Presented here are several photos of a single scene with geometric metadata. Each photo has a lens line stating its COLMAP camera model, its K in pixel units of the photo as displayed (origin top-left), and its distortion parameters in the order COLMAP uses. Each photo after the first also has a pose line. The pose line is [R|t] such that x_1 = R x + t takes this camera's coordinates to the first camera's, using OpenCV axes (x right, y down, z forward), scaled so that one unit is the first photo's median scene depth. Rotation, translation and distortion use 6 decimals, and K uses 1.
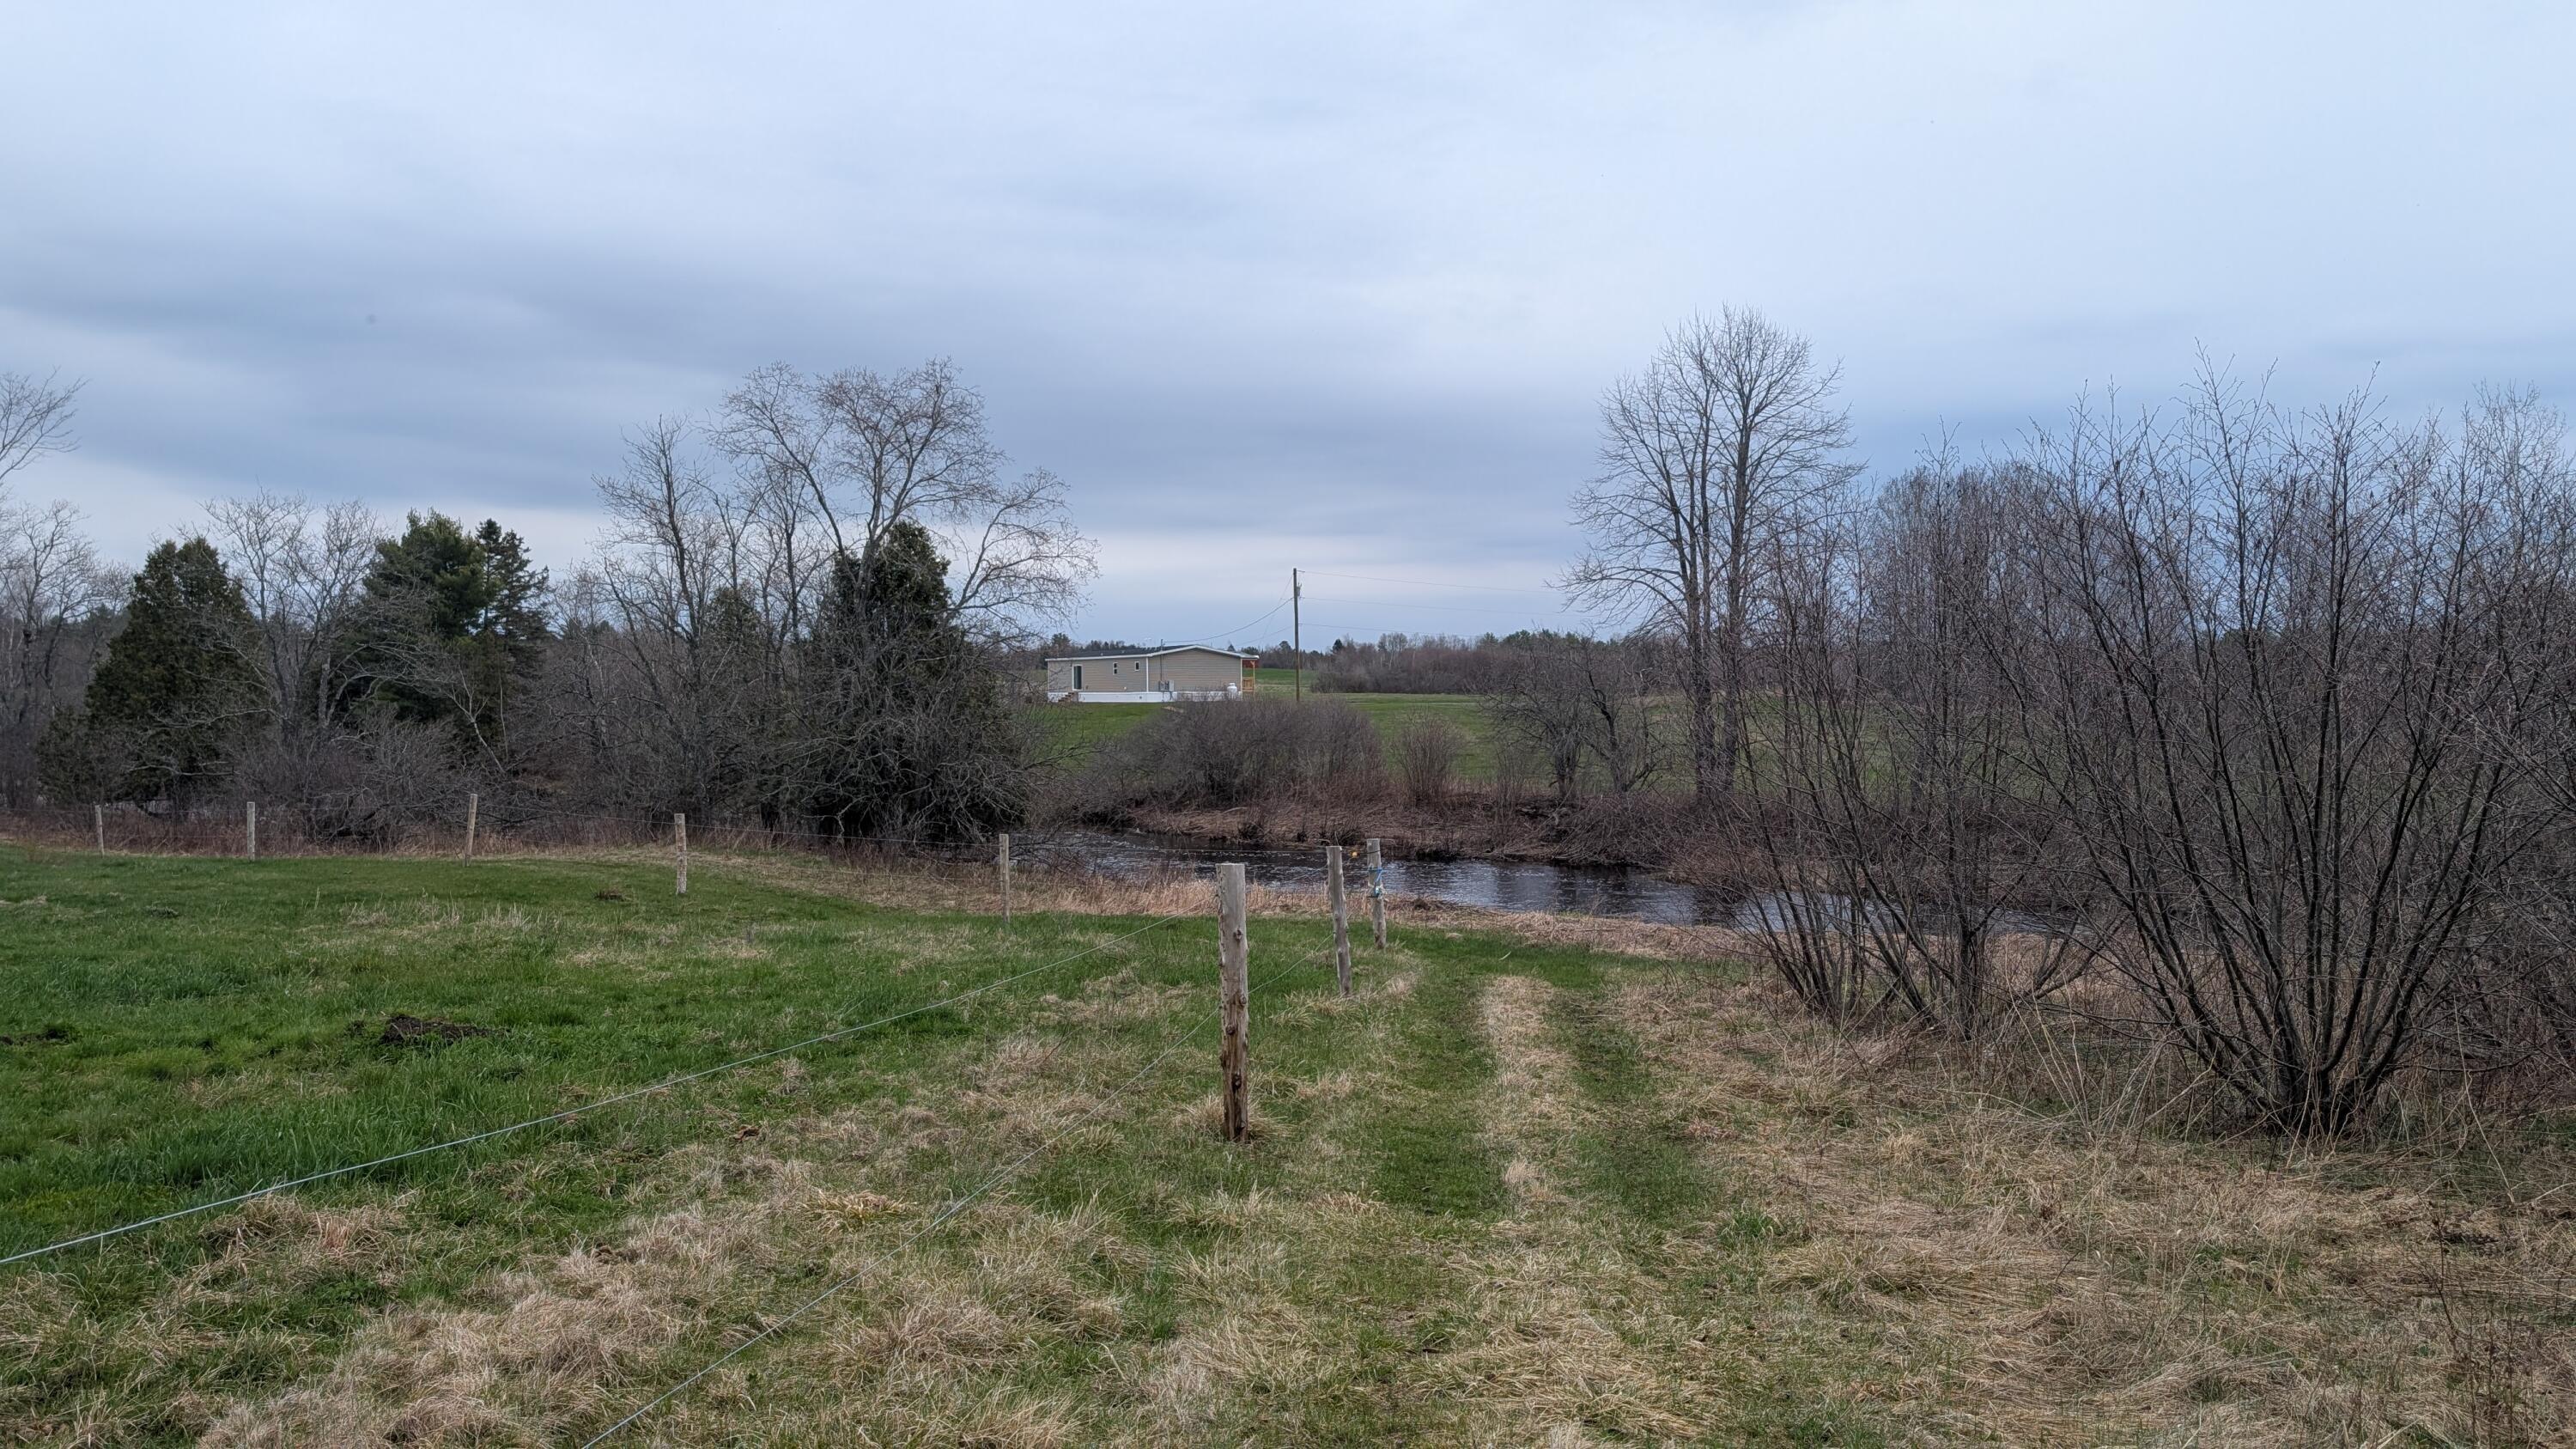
lens RADIAL K [[1839.3, 0, 1288.0], [0, 1839.3, 724.5], [0, 0, 1]] dist [0.016209, -0.012752]
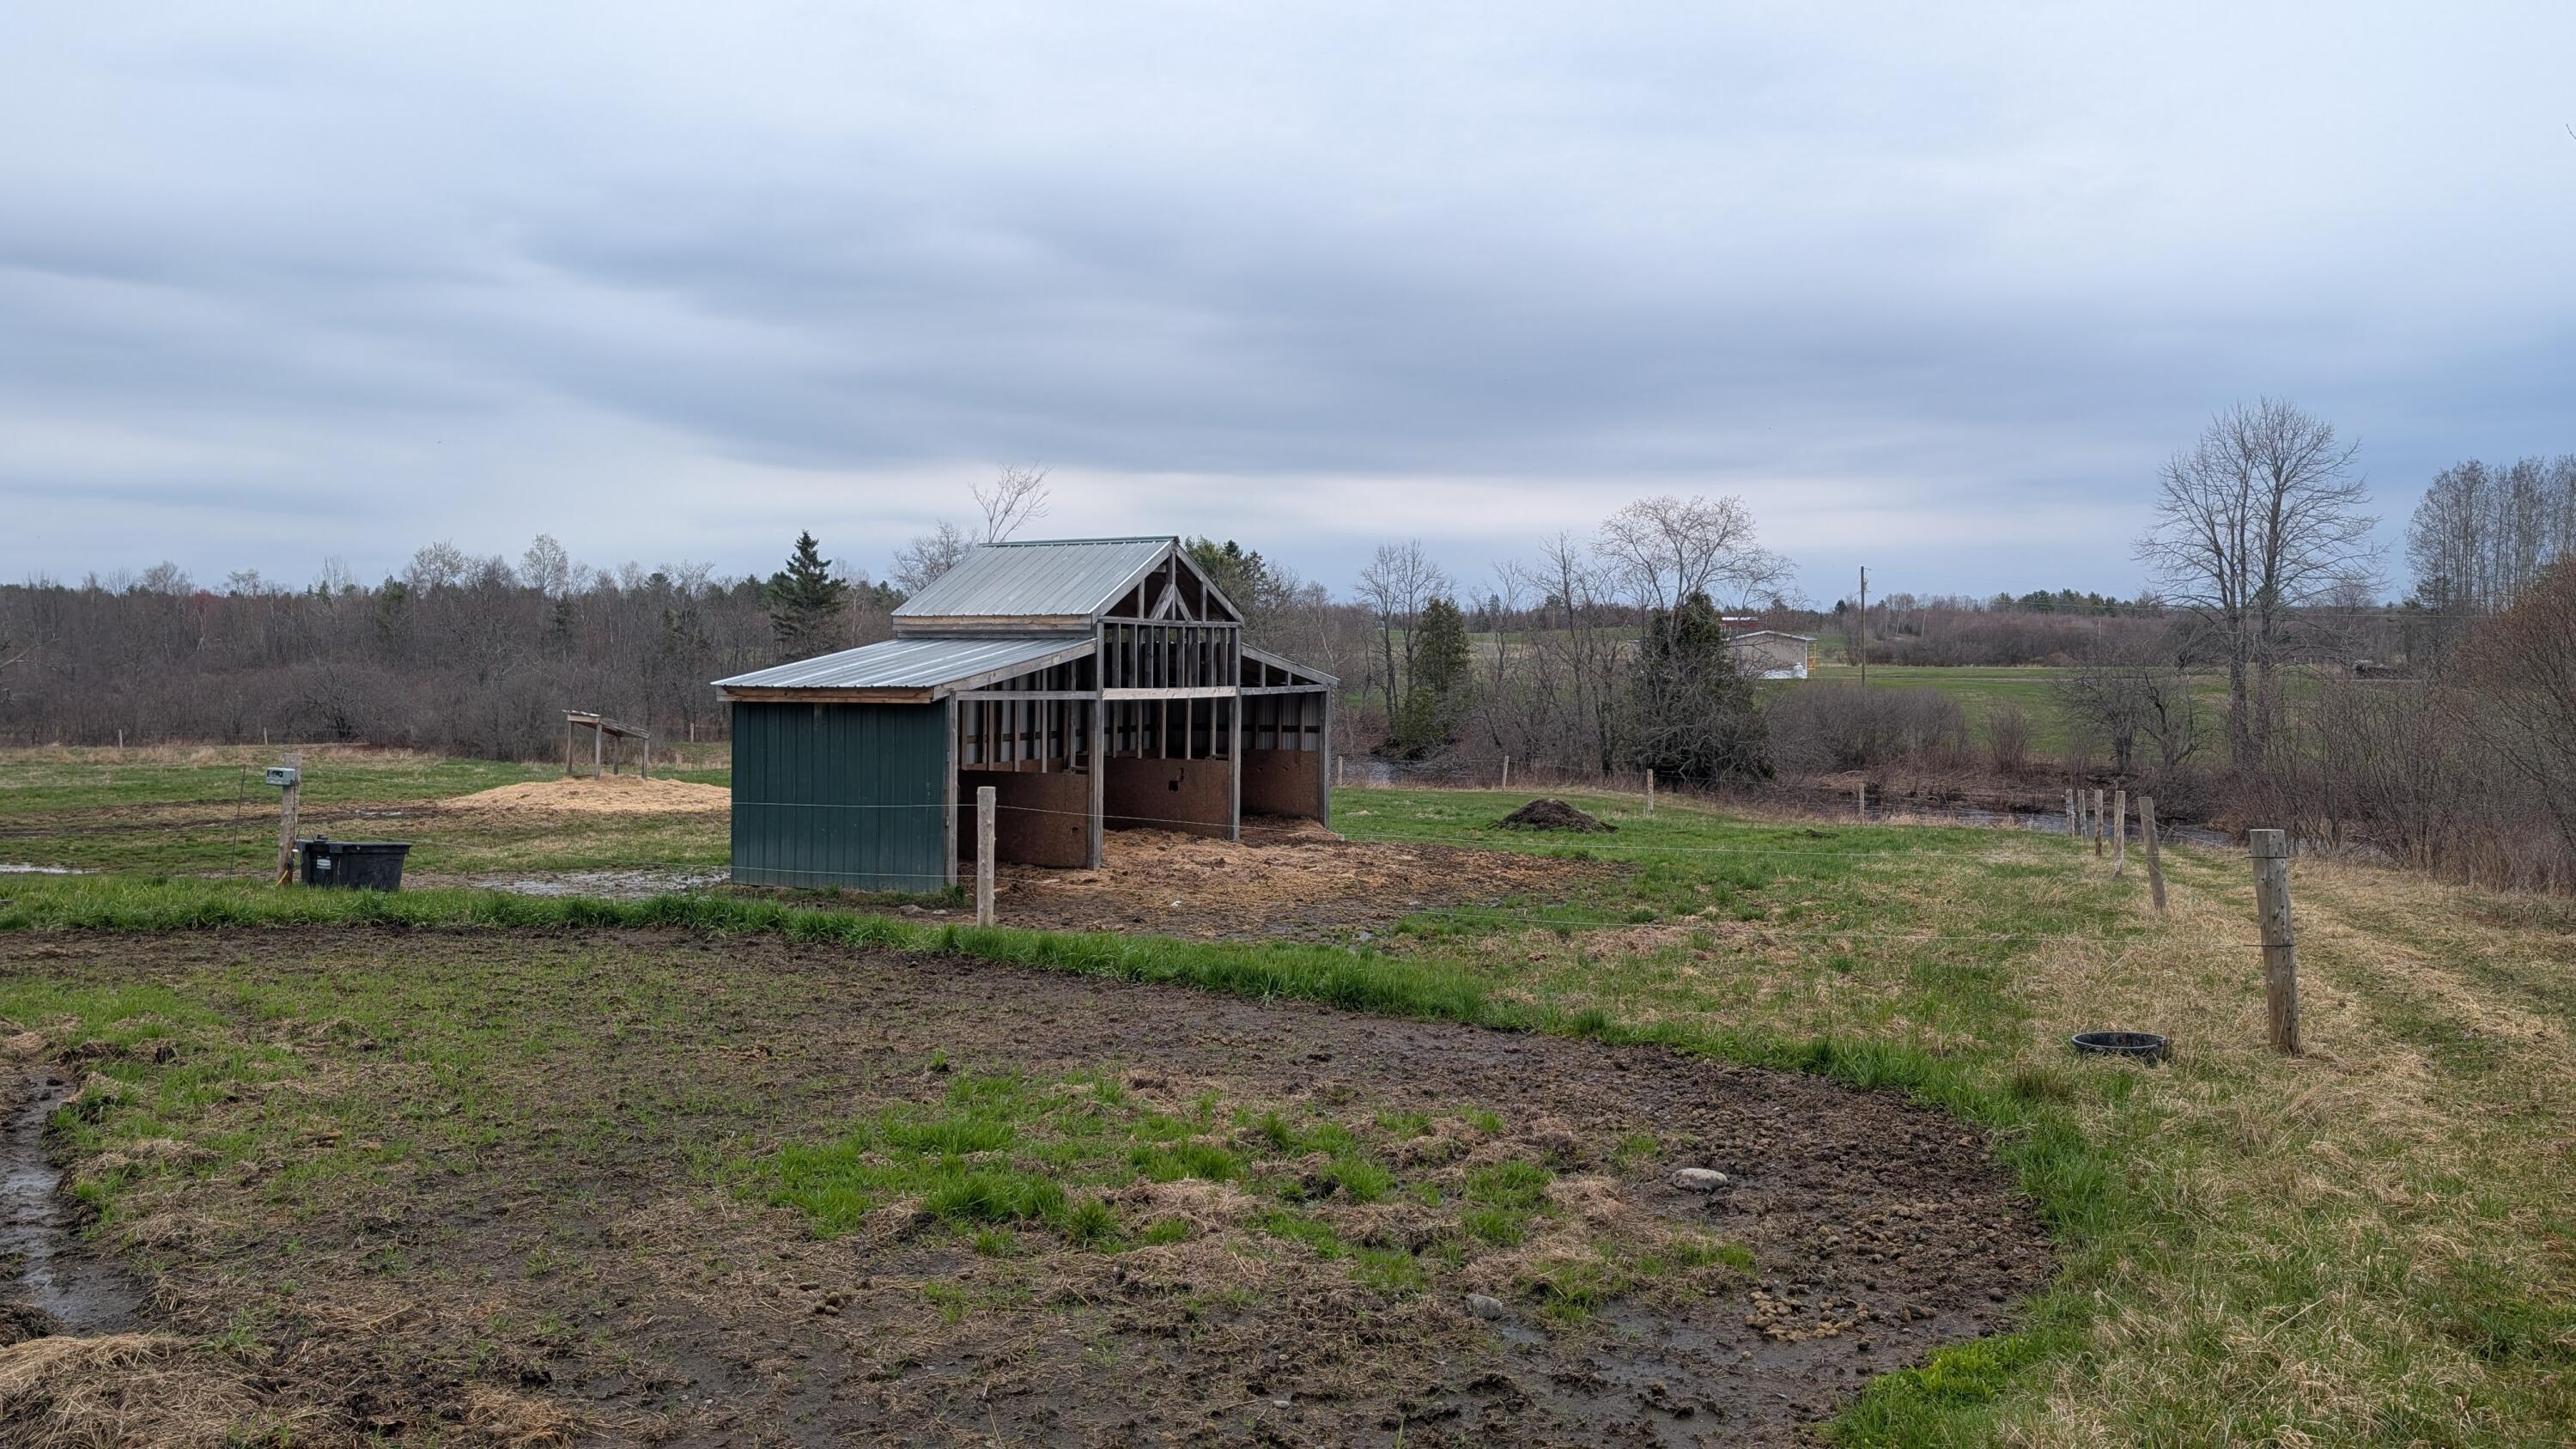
lens RADIAL K [[1873.2, 0, 1320.7], [0, 1873.2, 710.4], [0, 0, 1]] dist [0.024895, 0.000602]
pose [[0.972489, 0.011496, -0.232666, -0.097148], [-0.007798, 0.999828, 0.016809, -0.020425], [0.232819, -0.014532, 0.972411, -0.451728]]
